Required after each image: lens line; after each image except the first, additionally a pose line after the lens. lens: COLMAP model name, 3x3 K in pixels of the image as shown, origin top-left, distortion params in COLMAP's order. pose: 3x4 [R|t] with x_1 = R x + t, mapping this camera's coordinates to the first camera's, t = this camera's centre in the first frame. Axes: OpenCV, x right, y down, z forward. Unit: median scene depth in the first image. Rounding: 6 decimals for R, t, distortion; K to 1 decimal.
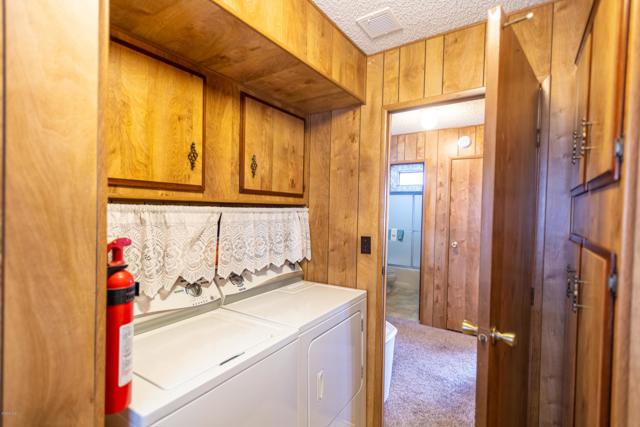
lens RADIAL K [[299.3, 0, 318.8], [0, 299.3, 215.5], [0, 0, 1]] dist [0.017792, -0.005653]
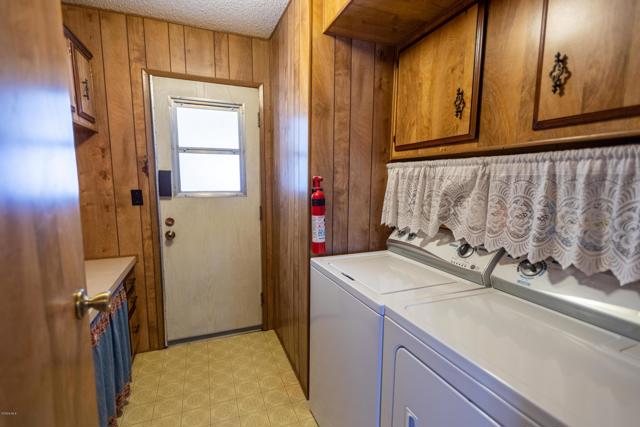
lens RADIAL K [[299.3, 0, 318.9], [0, 299.3, 213.7], [0, 0, 1]] dist [0.017792, -0.005653]
pose [[-0.555814, 0.073461, -0.828054, 0.602050], [-0.033677, 0.993280, 0.110724, 0.050143], [0.830624, 0.089428, -0.549606, 1.152380]]
